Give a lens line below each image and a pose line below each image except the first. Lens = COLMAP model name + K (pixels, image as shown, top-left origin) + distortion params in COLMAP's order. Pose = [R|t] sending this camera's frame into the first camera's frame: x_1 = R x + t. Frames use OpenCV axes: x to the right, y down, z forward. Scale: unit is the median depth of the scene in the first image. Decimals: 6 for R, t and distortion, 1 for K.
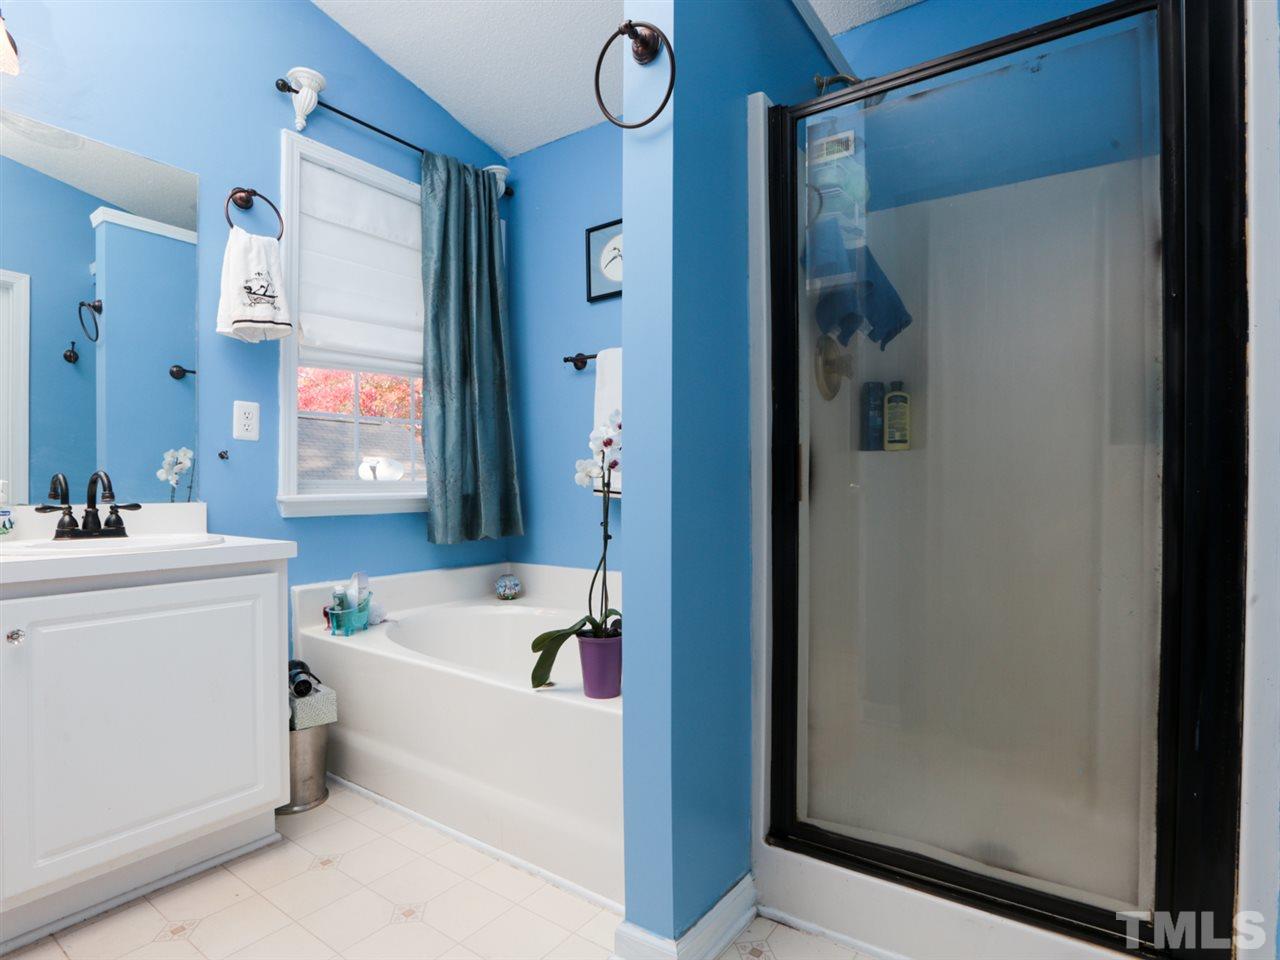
lens RADIAL K [[689.4, 0, 616.8], [0, 689.4, 480.3], [0, 0, 1]] dist [-0.046177, 0.017320]
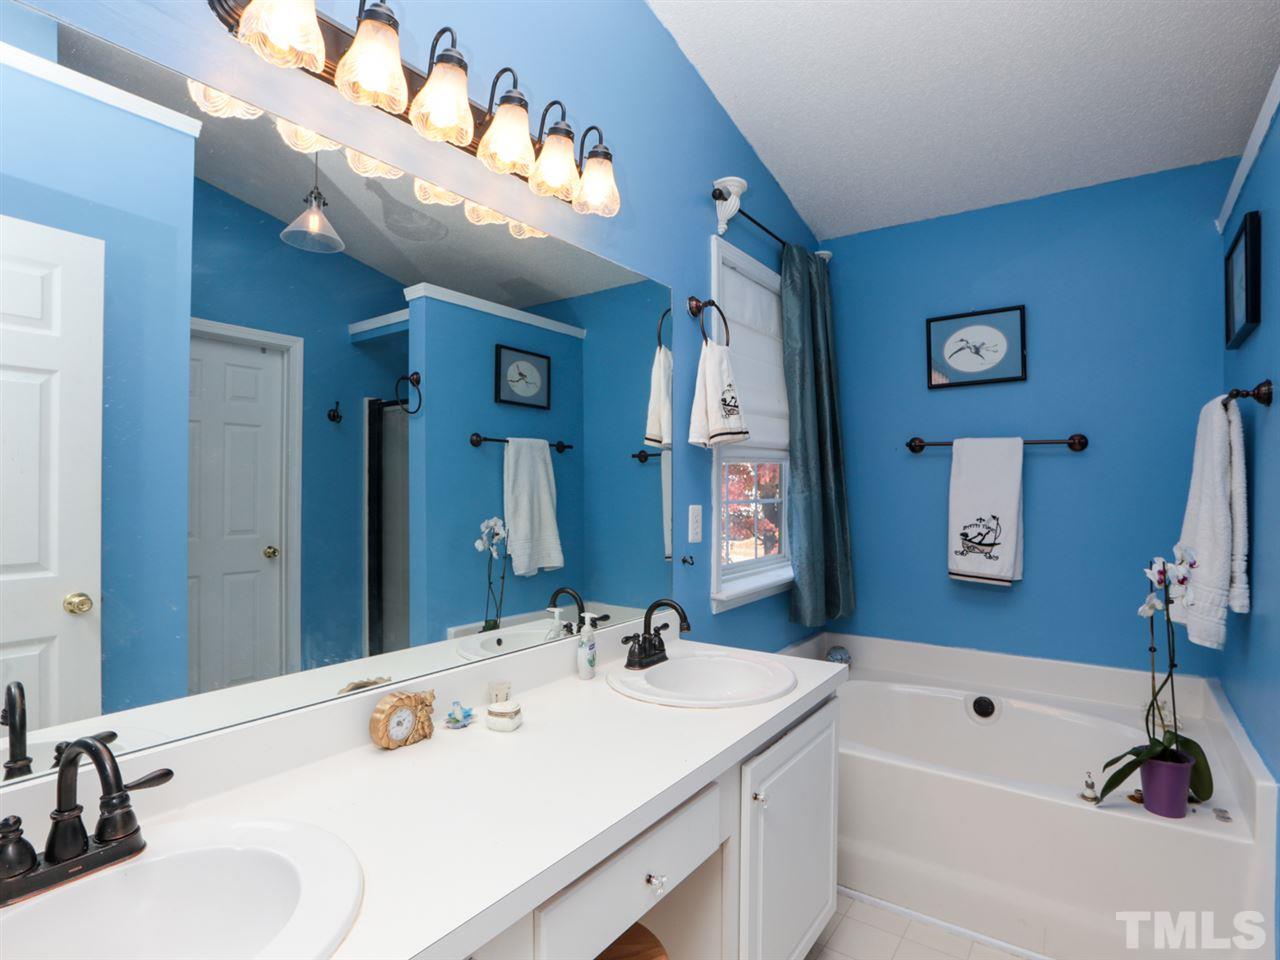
lens RADIAL K [[669.2, 0, 649.3], [0, 669.2, 483.9], [0, 0, 1]] dist [-0.053950, 0.019001]
pose [[0.999971, 0.003709, 0.006708, -0.493076], [-0.003677, 0.999982, -0.004654, -0.113418], [-0.006725, 0.004630, 0.999967, -0.004307]]
